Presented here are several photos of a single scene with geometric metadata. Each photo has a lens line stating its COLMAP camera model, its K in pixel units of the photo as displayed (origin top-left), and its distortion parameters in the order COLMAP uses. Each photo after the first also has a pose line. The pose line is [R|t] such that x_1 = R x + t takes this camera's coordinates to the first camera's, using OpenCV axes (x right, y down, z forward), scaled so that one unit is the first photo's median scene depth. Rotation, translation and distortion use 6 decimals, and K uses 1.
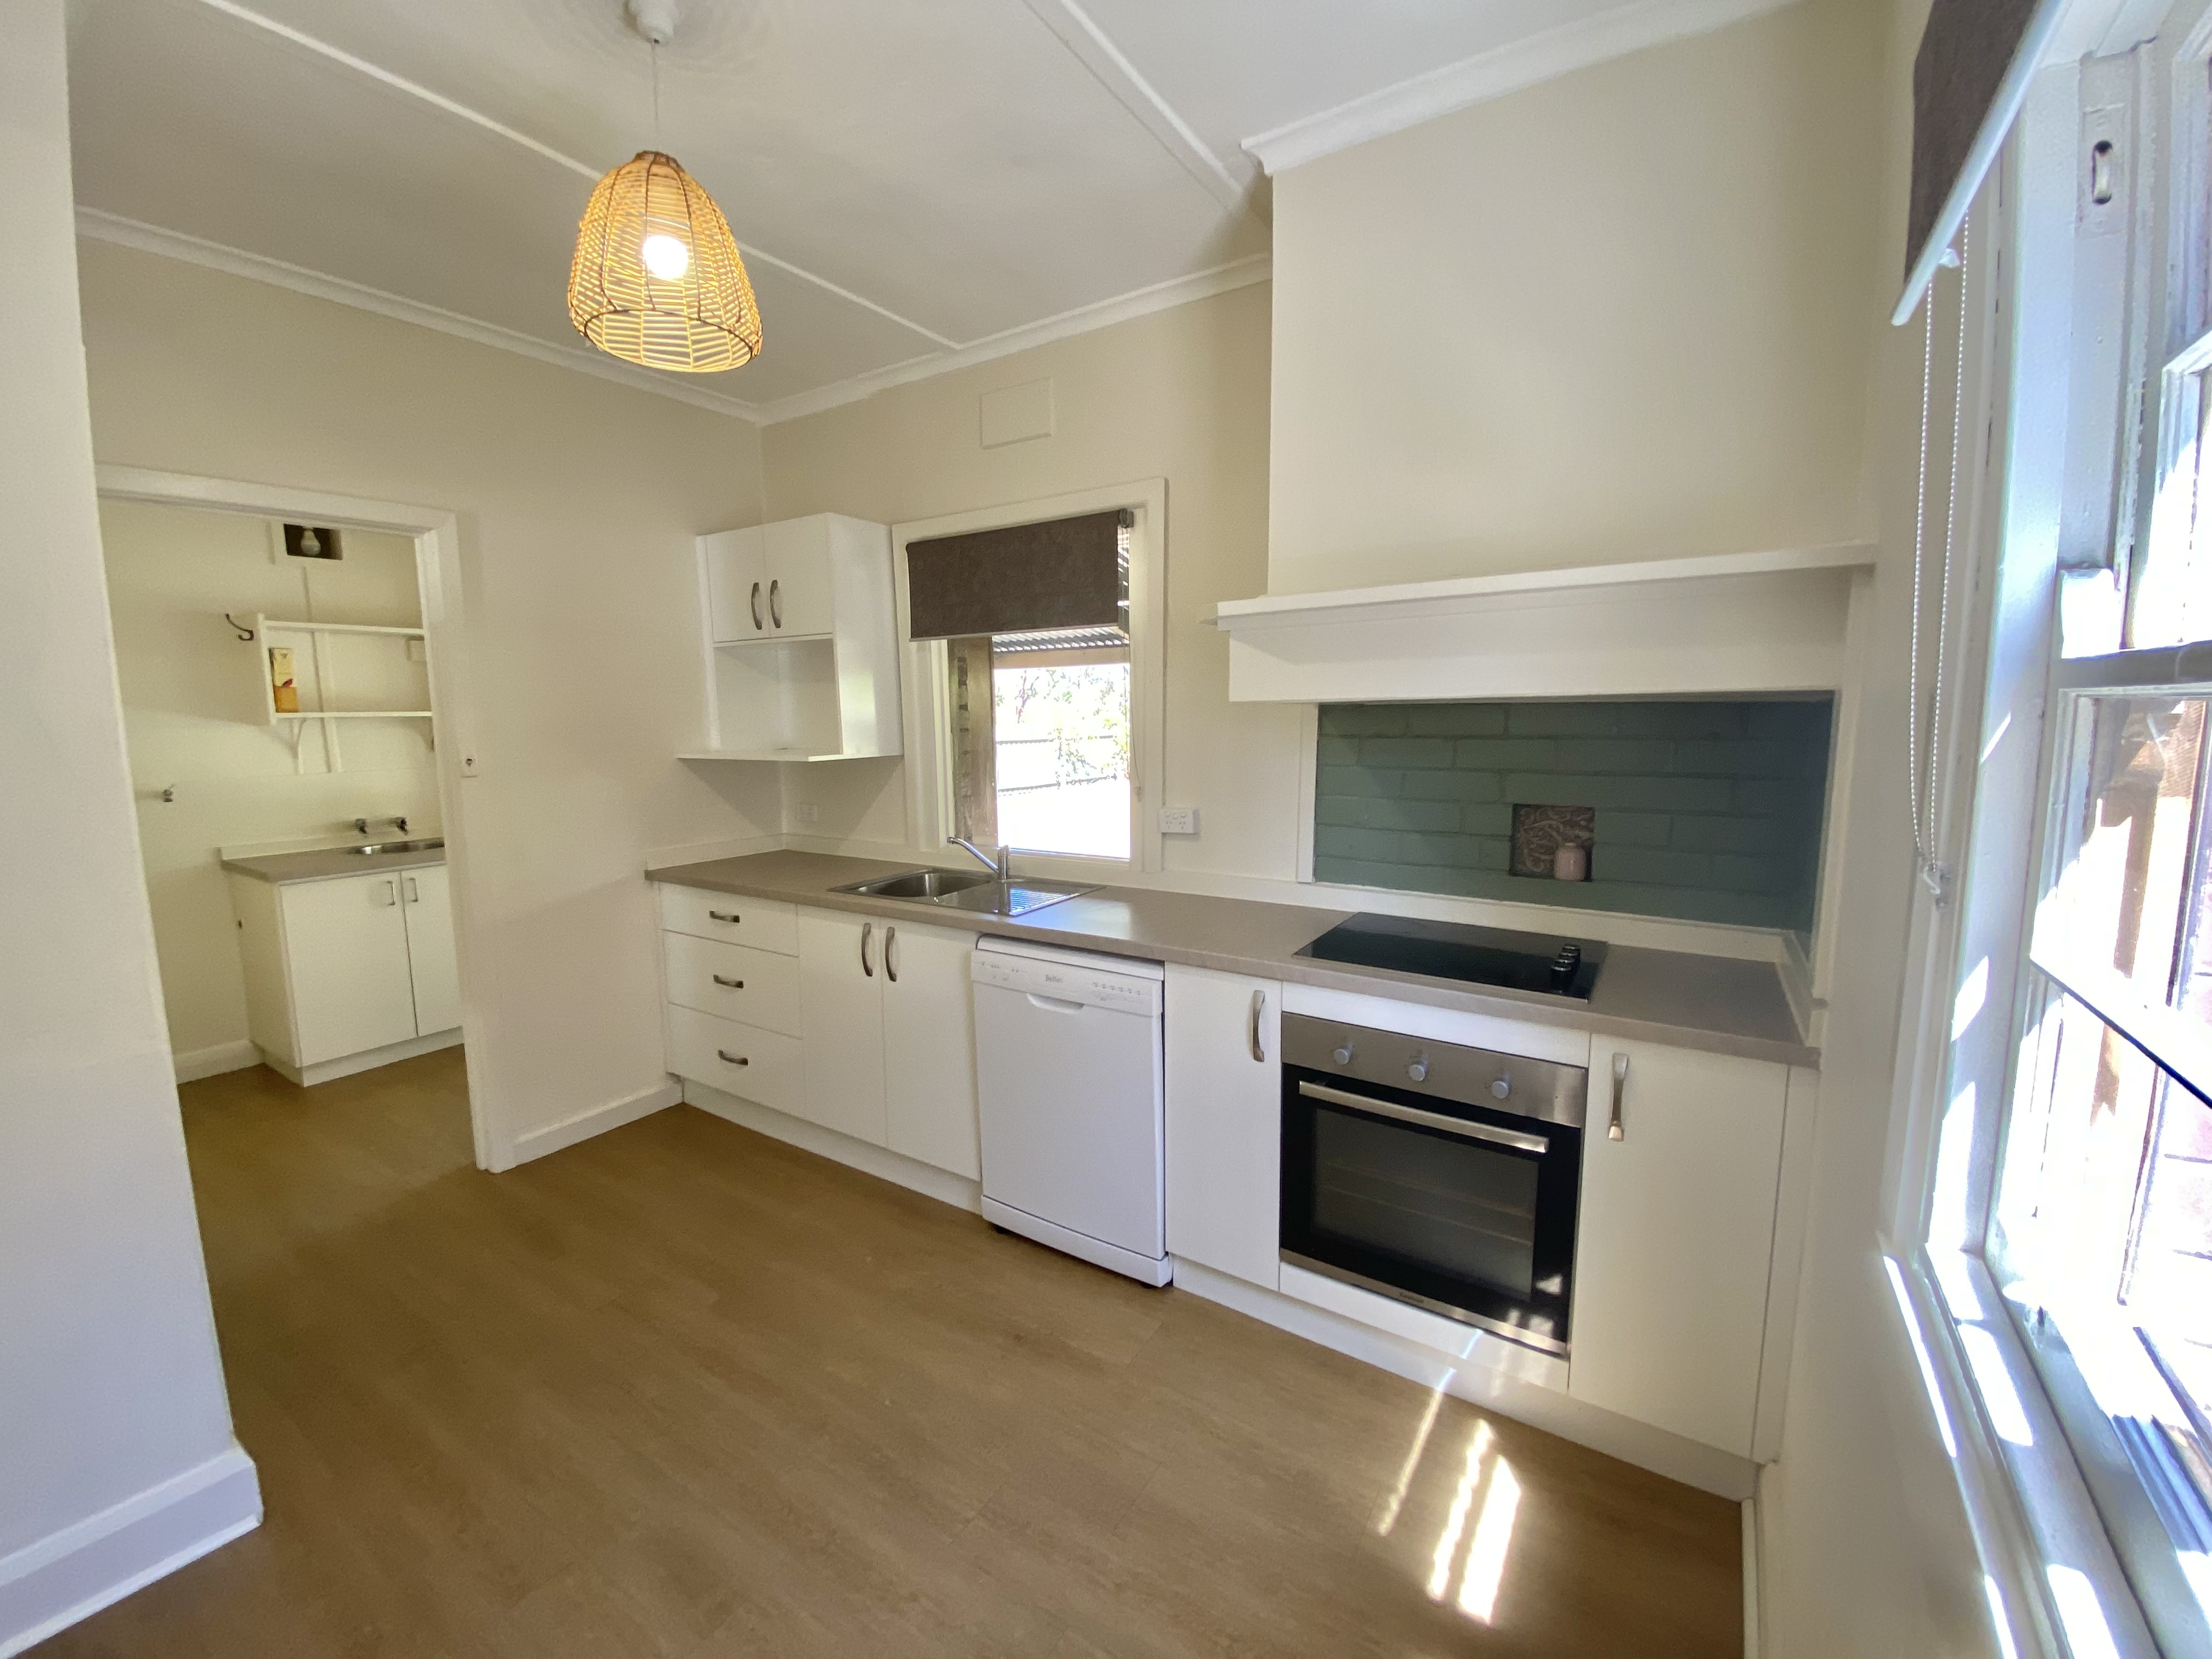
lens RADIAL K [[900.8, 0, 1105.6], [0, 900.8, 822.9], [0, 0, 1]] dist [0.018719, -0.021945]
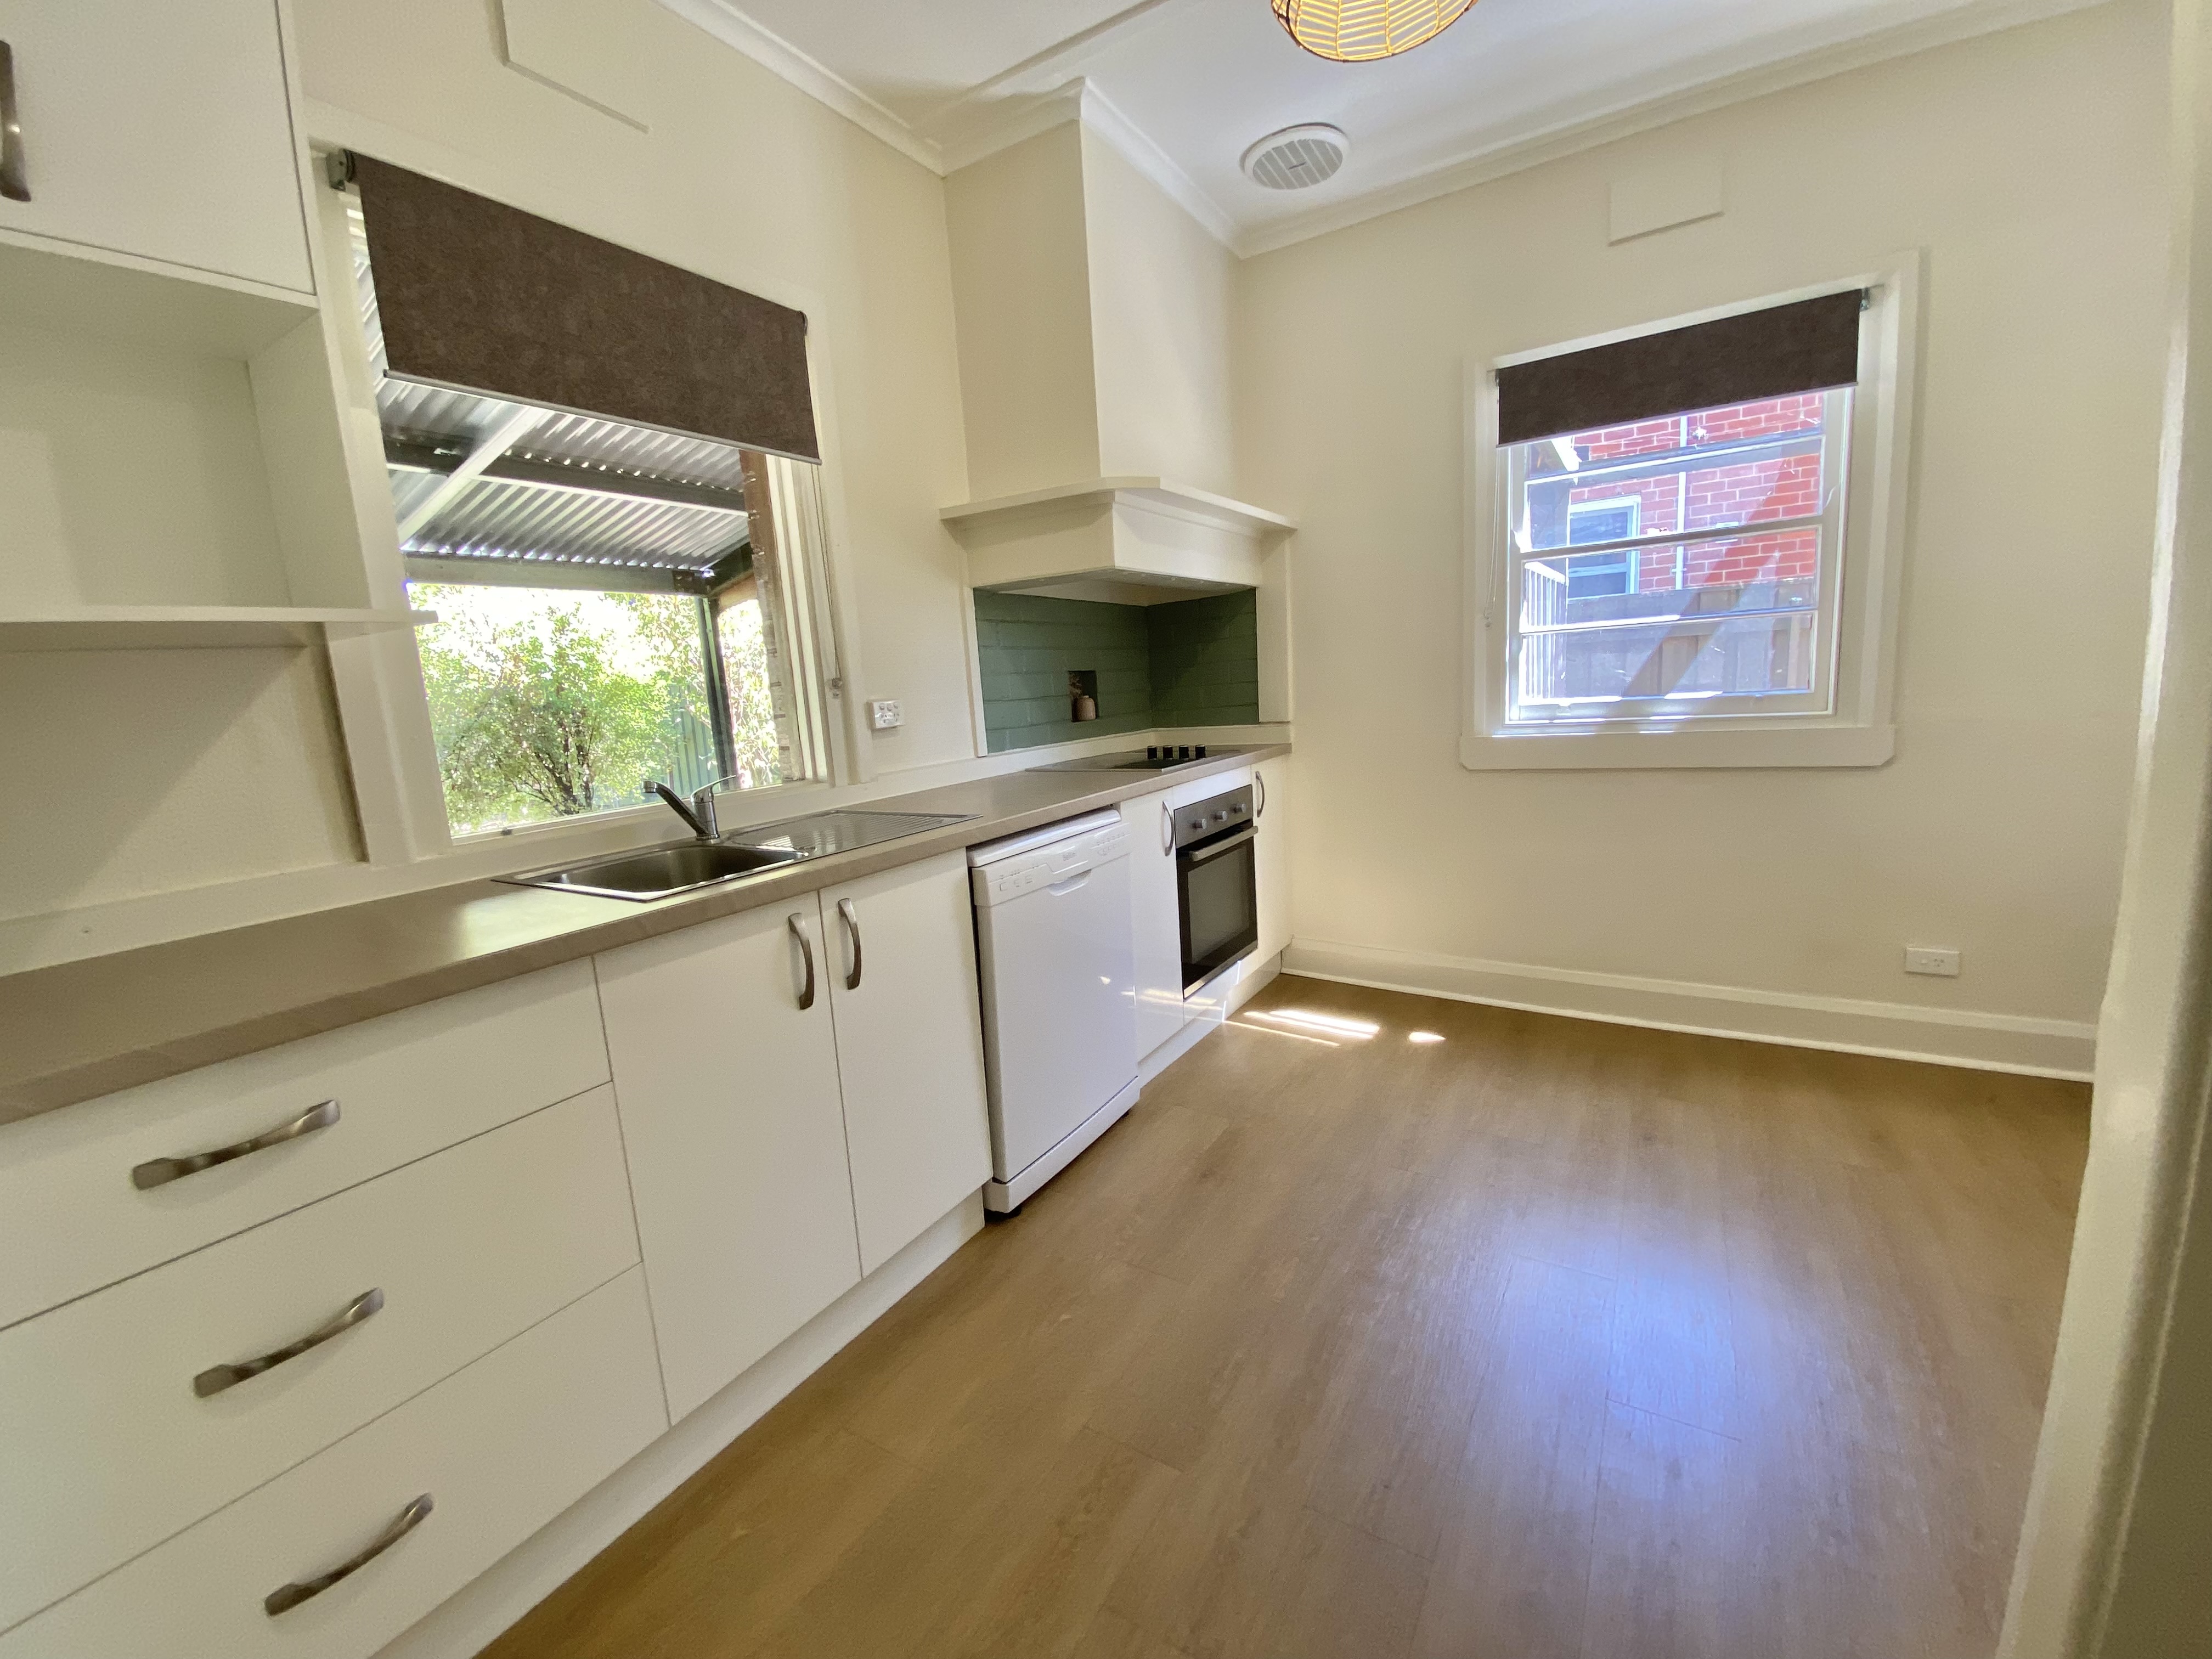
lens RADIAL K [[874.3, 0, 1103.2], [0, 874.3, 842.8], [0, 0, 1]] dist [0.000317, -0.019479]
pose [[-0.020922, -0.165934, 0.985915, -0.878243], [0.184448, 0.968563, 0.166928, 0.018303], [-0.982620, 0.185343, 0.010342, 0.902553]]
